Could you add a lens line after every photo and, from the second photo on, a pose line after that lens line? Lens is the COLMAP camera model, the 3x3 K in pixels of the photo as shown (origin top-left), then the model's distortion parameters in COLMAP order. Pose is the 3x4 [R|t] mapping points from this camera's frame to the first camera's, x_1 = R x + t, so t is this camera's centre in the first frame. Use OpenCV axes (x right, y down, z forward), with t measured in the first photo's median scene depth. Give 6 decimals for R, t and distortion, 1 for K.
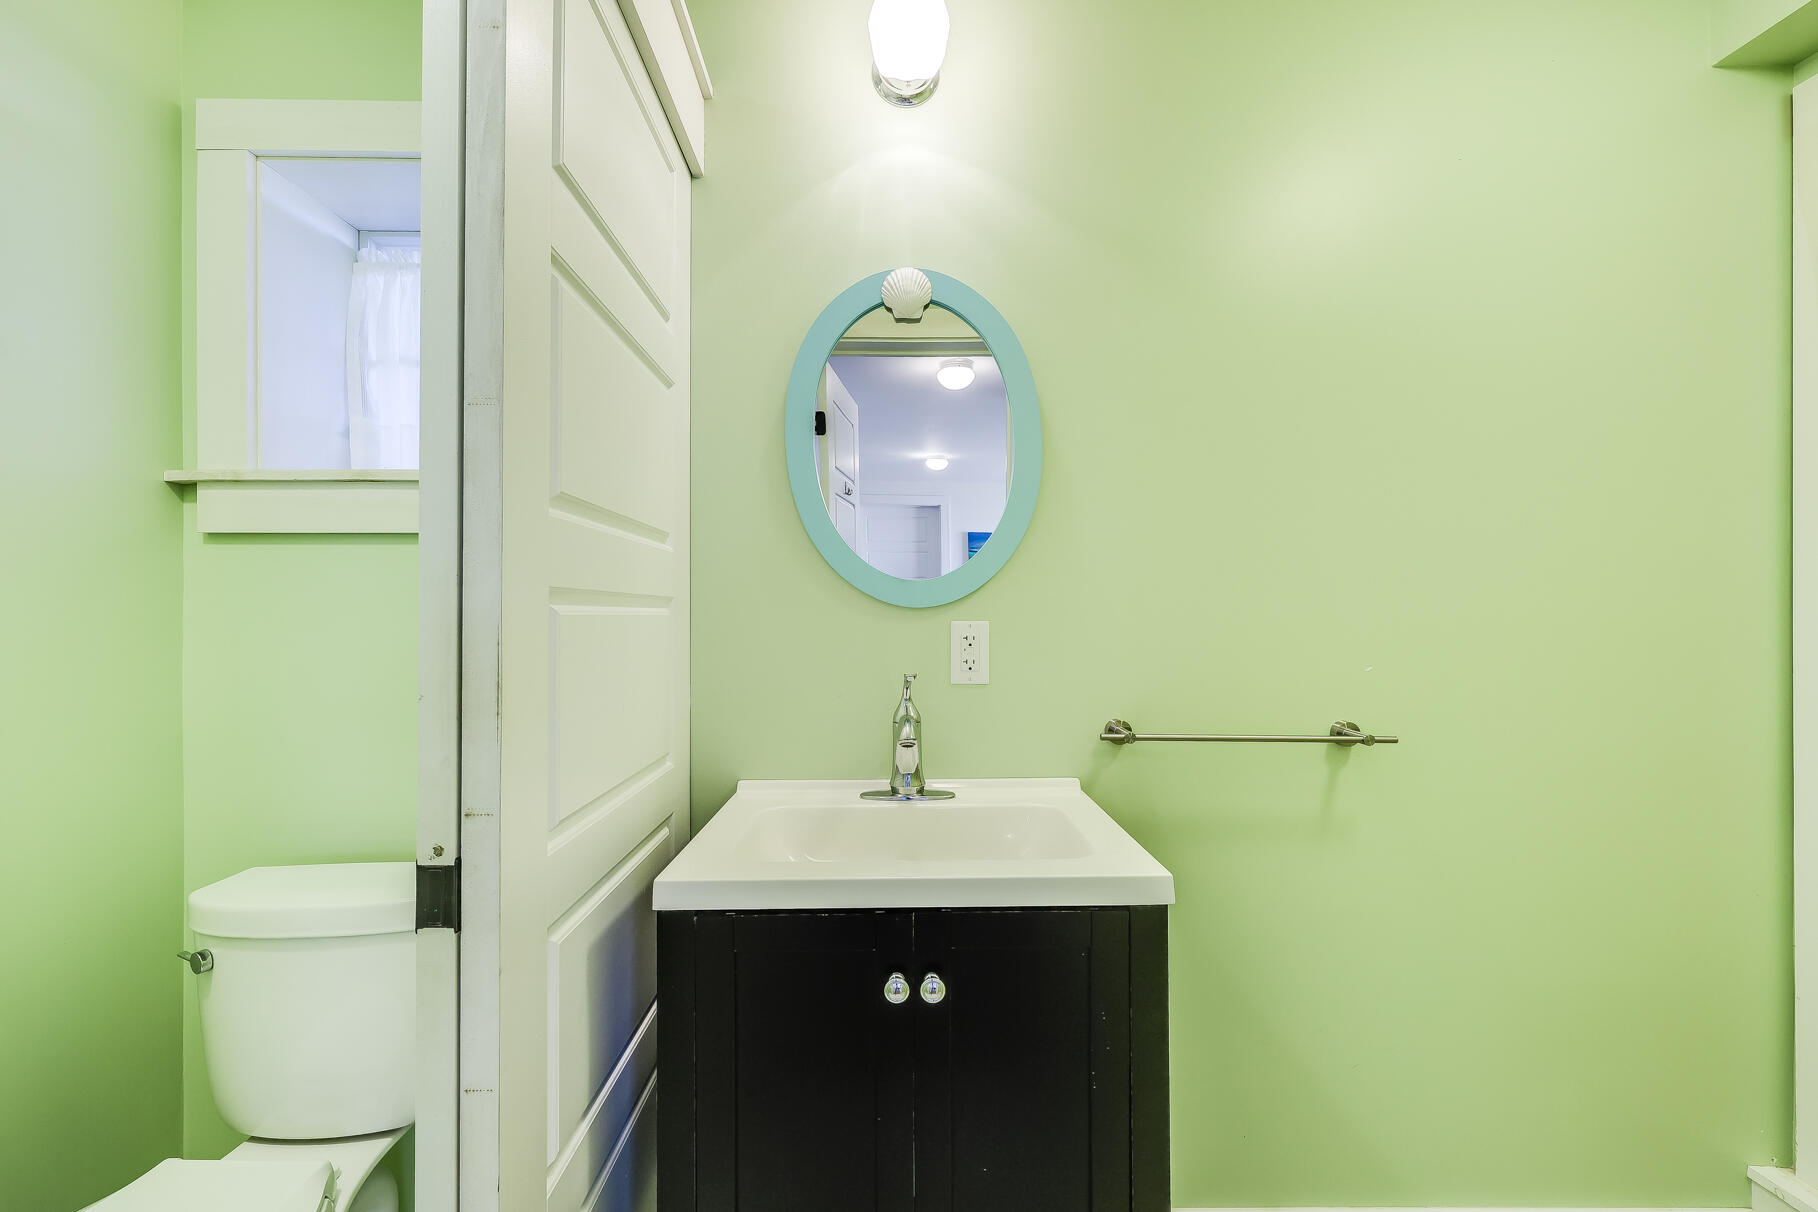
lens RADIAL K [[763.4, 0, 909.7], [0, 763.4, 603.2], [0, 0, 1]] dist [-0.003200, -0.000281]
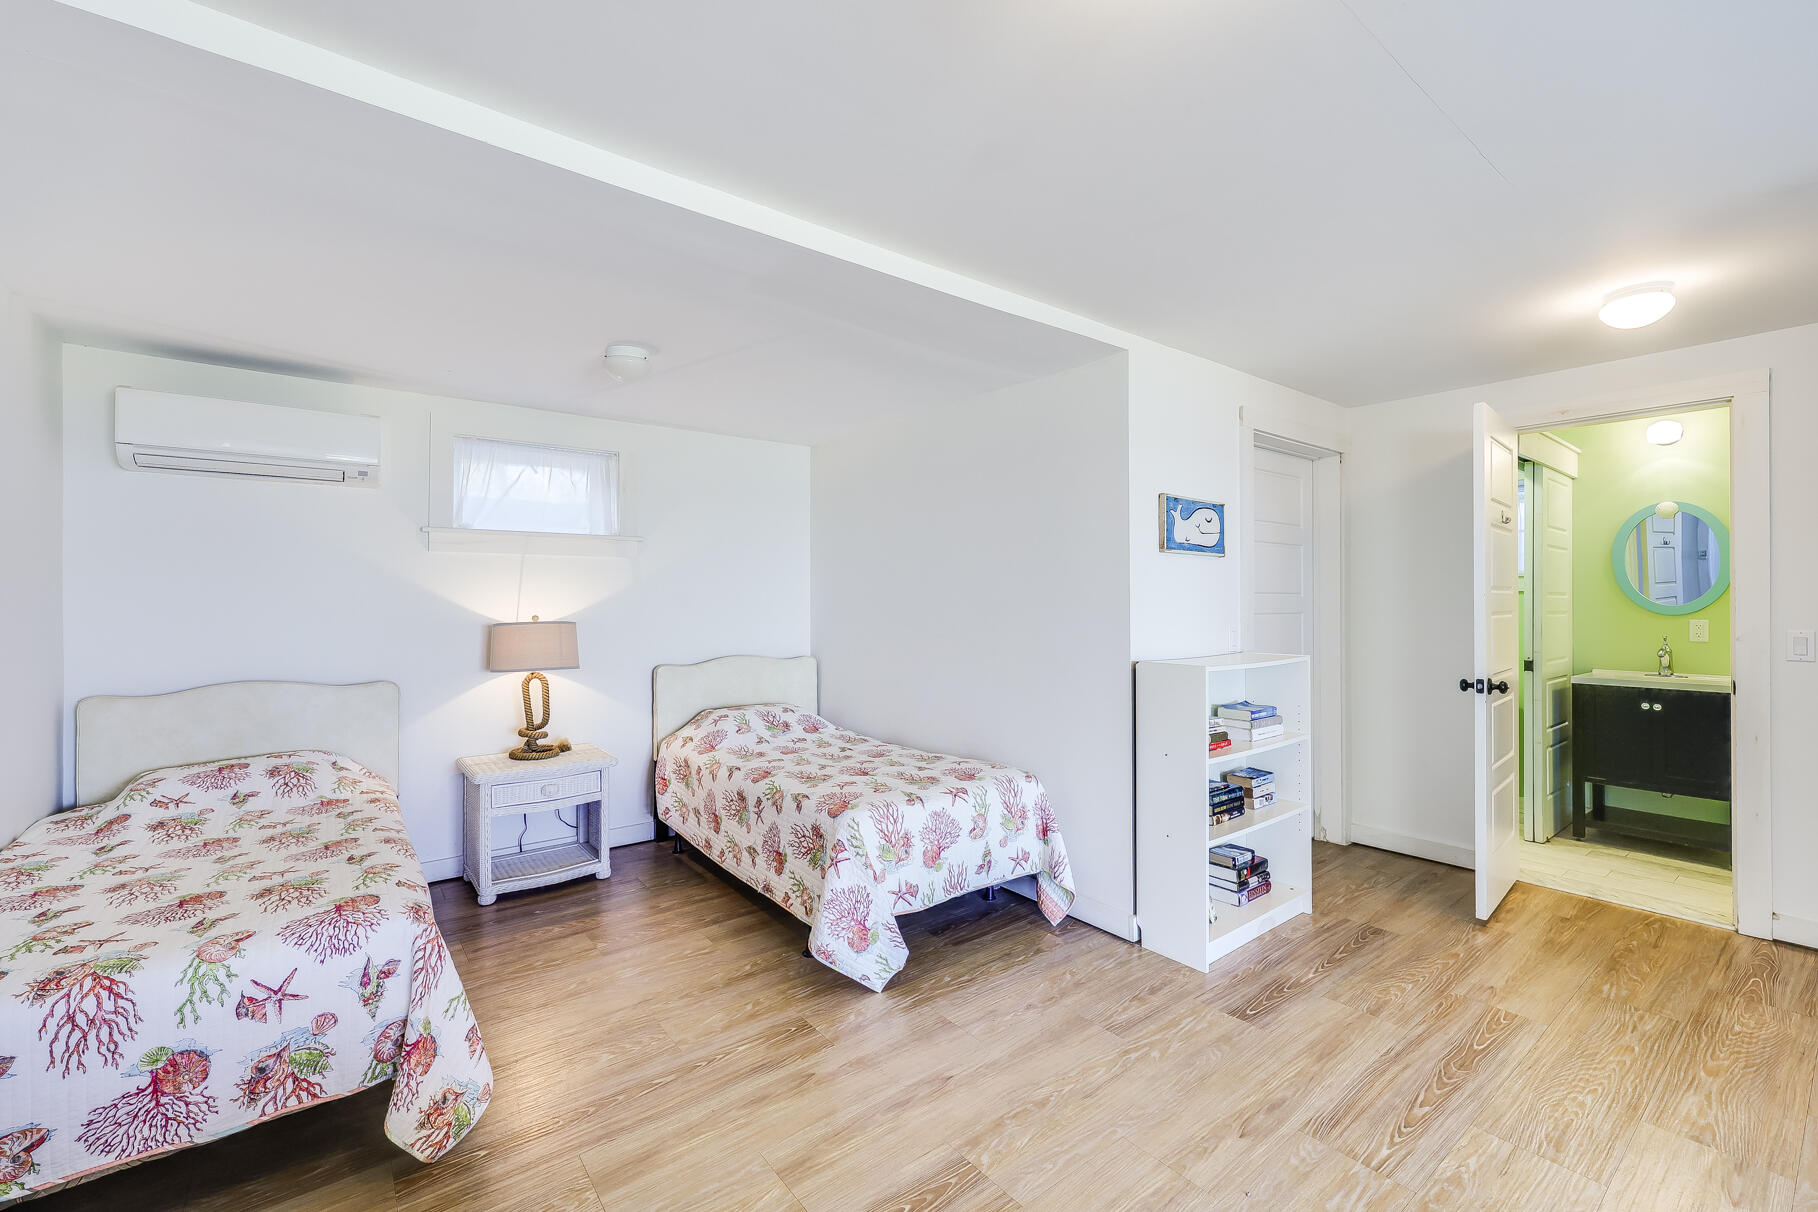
lens RADIAL K [[763.4, 0, 913.5], [0, 763.4, 594.6], [0, 0, 1]] dist [-0.003200, -0.000281]
pose [[0.600657, -0.004558, -0.799494, 0.925111], [0.002441, 0.999990, -0.003867, -0.107953], [0.799503, 0.000371, 0.600662, -4.804788]]
